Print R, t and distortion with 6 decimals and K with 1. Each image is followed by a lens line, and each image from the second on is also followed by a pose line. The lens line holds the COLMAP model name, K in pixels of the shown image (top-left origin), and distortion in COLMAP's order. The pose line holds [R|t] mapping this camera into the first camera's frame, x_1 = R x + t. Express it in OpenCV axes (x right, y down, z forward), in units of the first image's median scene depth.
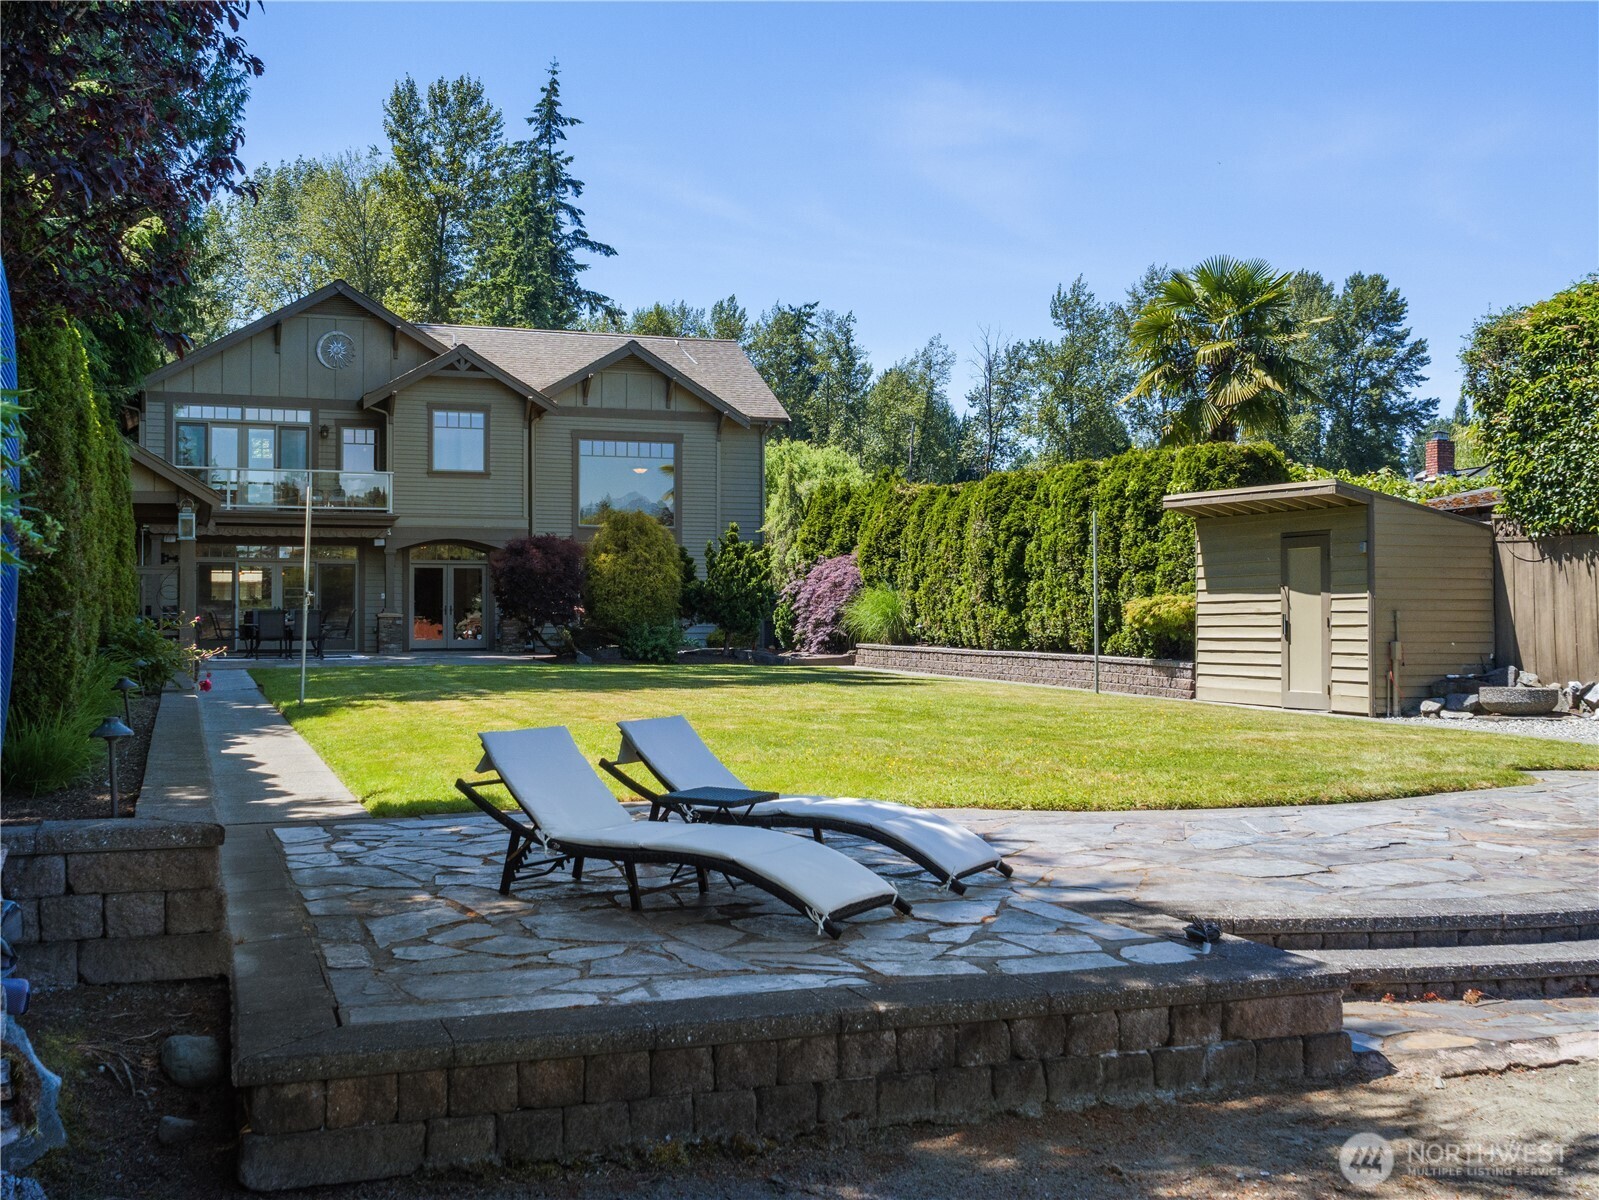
lens RADIAL K [[1742.3, 0, 799.5], [0, 1742.3, 600.0], [0, 0, 1]] dist [-0.006736, 0.008960]
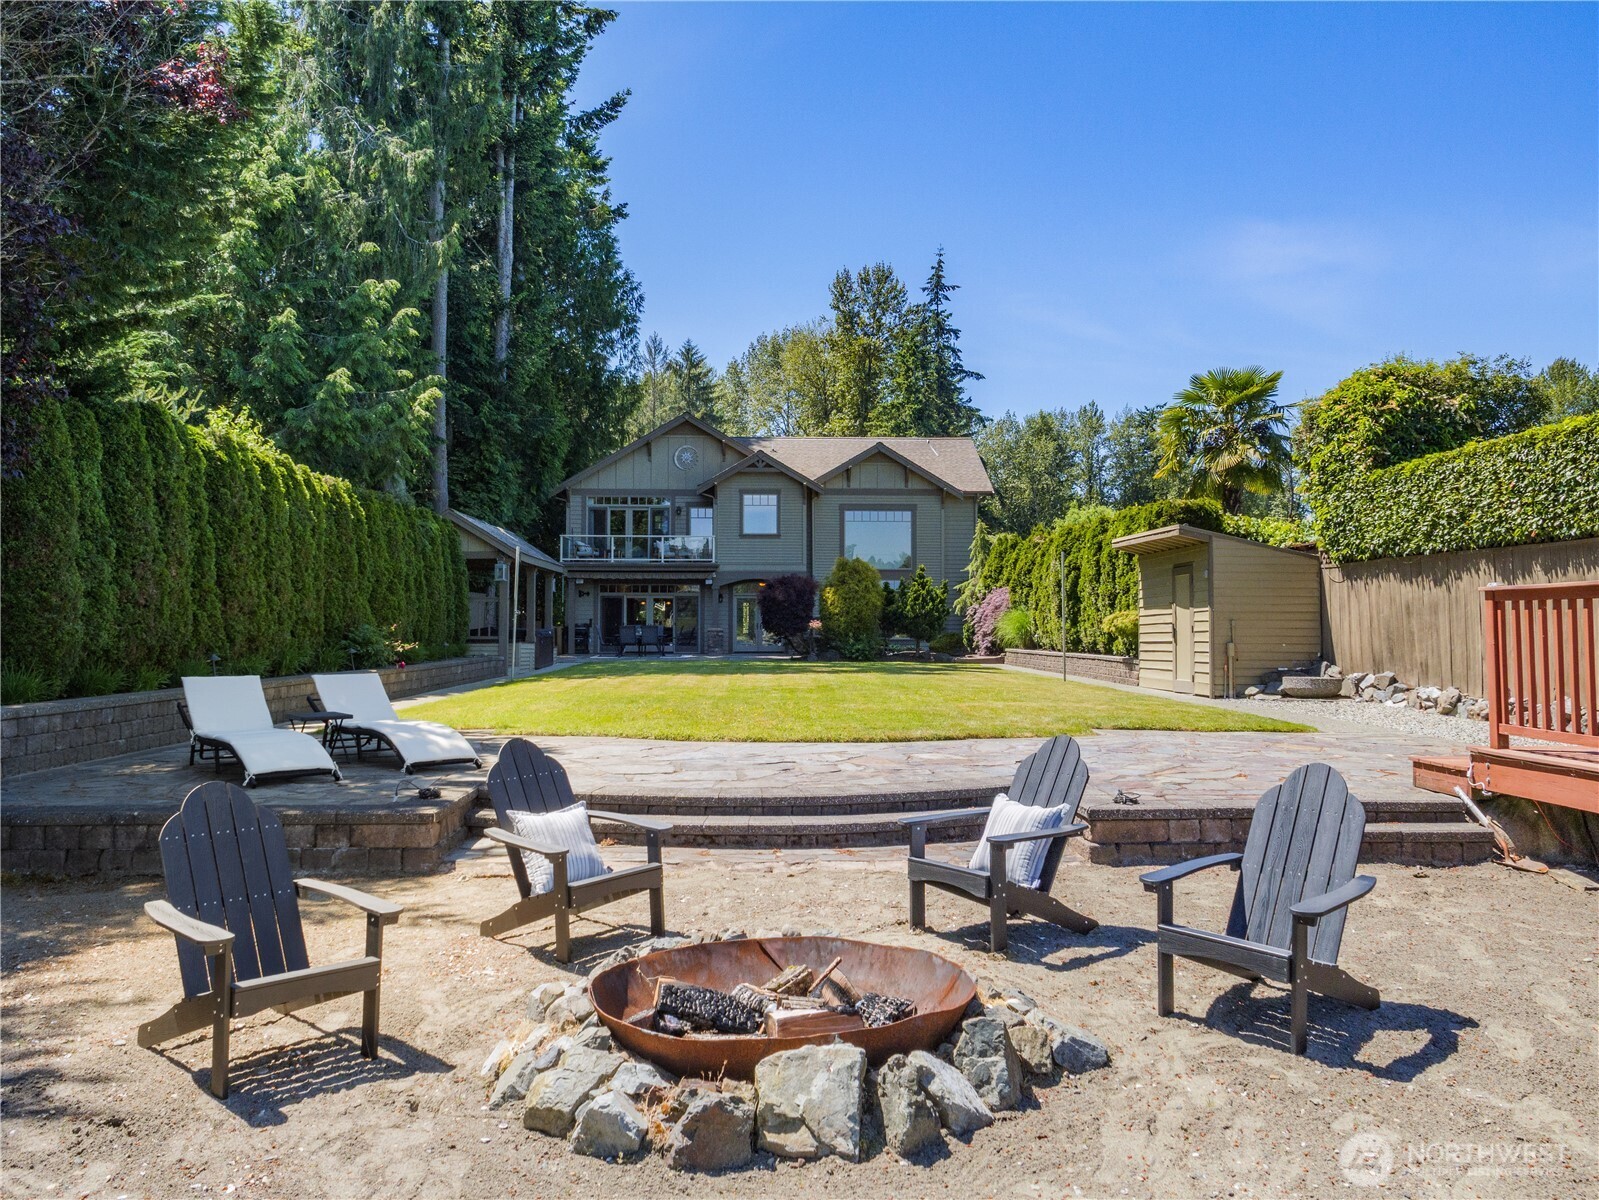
lens RADIAL K [[1237.0, 0, 799.5], [0, 1237.0, 600.0], [0, 0, 1]] dist [-0.000425, 0.001755]
pose [[0.951860, -0.008644, -0.306412, 0.166220], [0.002766, 0.999804, -0.019611, 0.004384], [0.306521, 0.017820, 0.951697, -0.009593]]
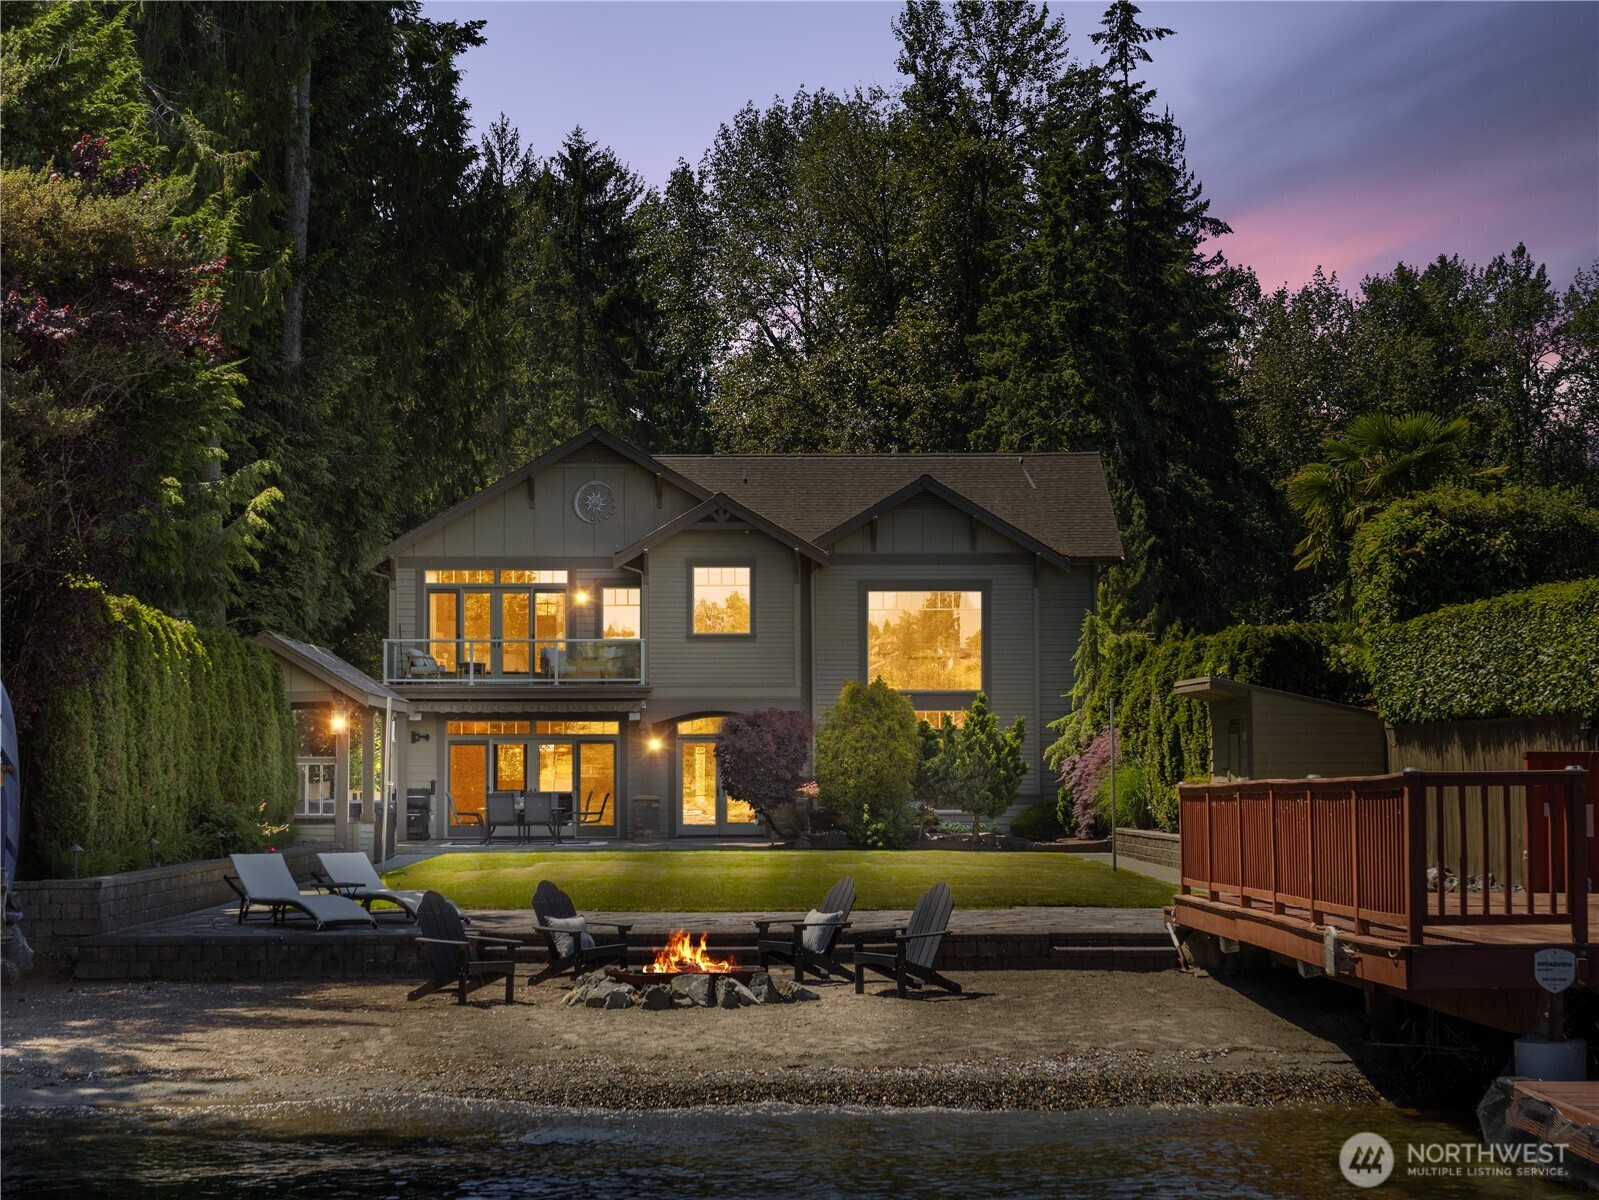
lens RADIAL K [[3330.5, 0, 799.5], [0, 3330.5, 600.0], [0, 0, 1]] dist [0.032456, -0.229111]
pose [[0.945554, -0.024283, -0.324557, 0.394758], [0.008656, 0.998736, -0.049505, -0.007244], [0.325349, 0.044000, 0.944570, -0.592336]]
